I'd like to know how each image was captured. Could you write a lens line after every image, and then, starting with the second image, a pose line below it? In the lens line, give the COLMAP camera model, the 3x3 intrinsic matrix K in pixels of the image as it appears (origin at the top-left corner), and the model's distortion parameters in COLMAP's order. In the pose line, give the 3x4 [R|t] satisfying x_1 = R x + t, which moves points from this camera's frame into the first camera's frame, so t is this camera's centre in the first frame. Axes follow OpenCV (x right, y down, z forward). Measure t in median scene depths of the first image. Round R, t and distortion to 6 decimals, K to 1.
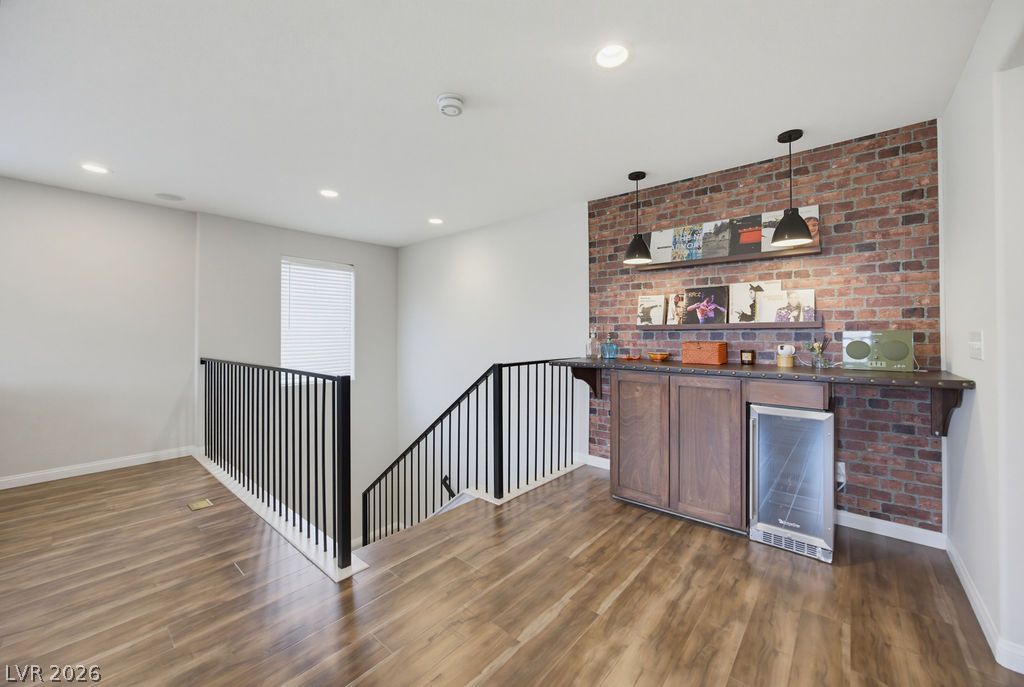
lens RADIAL K [[397.3, 0, 513.2], [0, 397.3, 330.7], [0, 0, 1]] dist [-0.017772, 0.005634]
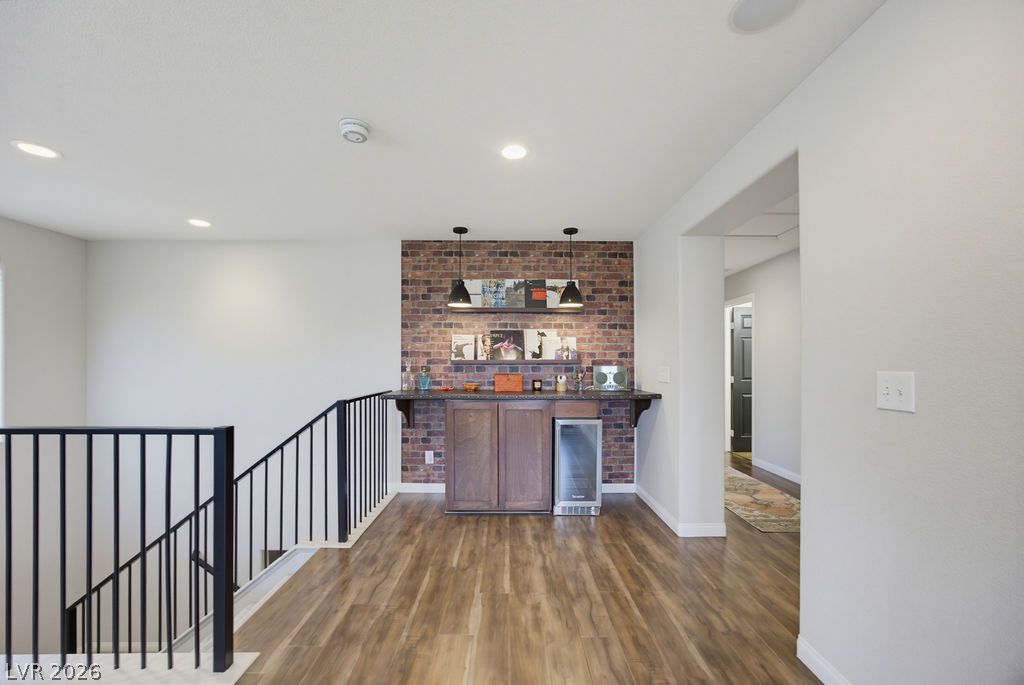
lens RADIAL K [[397.3, 0, 517.8], [0, 397.3, 364.7], [0, 0, 1]] dist [-0.017772, 0.005634]
pose [[0.756778, -0.000865, 0.653672, -0.364139], [-0.007331, 0.999925, 0.009810, -0.015665], [-0.653631, -0.012216, 0.756715, 0.018744]]
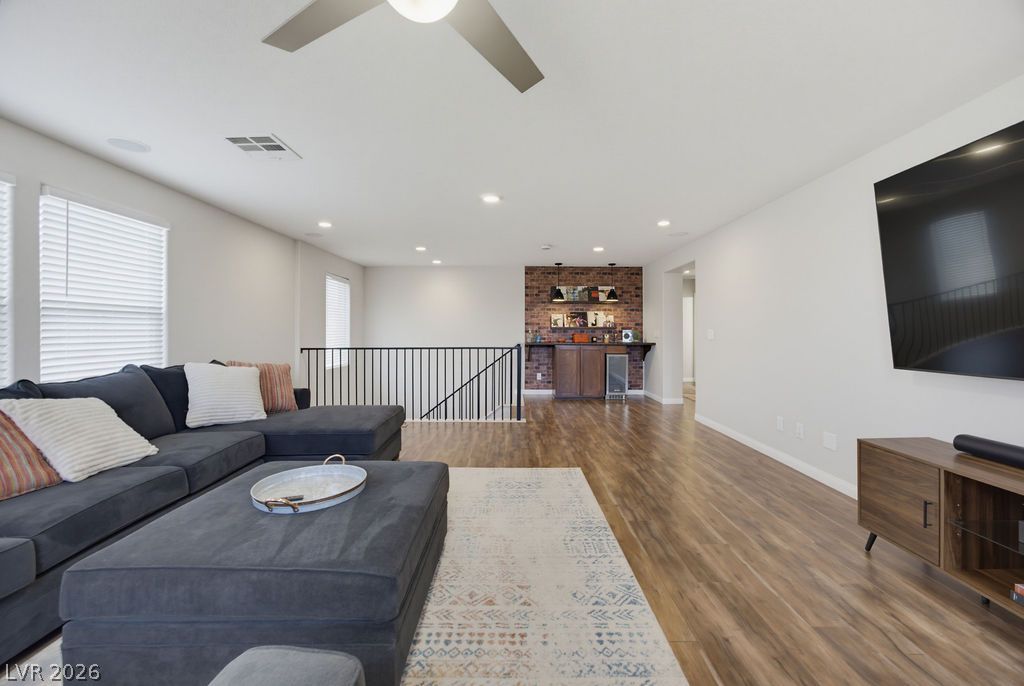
lens RADIAL K [[397.3, 0, 522.2], [0, 397.3, 332.4], [0, 0, 1]] dist [-0.017772, 0.005634]
pose [[0.760046, -0.000777, 0.649869, -1.638967], [-0.007770, 0.999917, 0.010283, -0.005831], [-0.649823, -0.012865, 0.759977, -0.786386]]
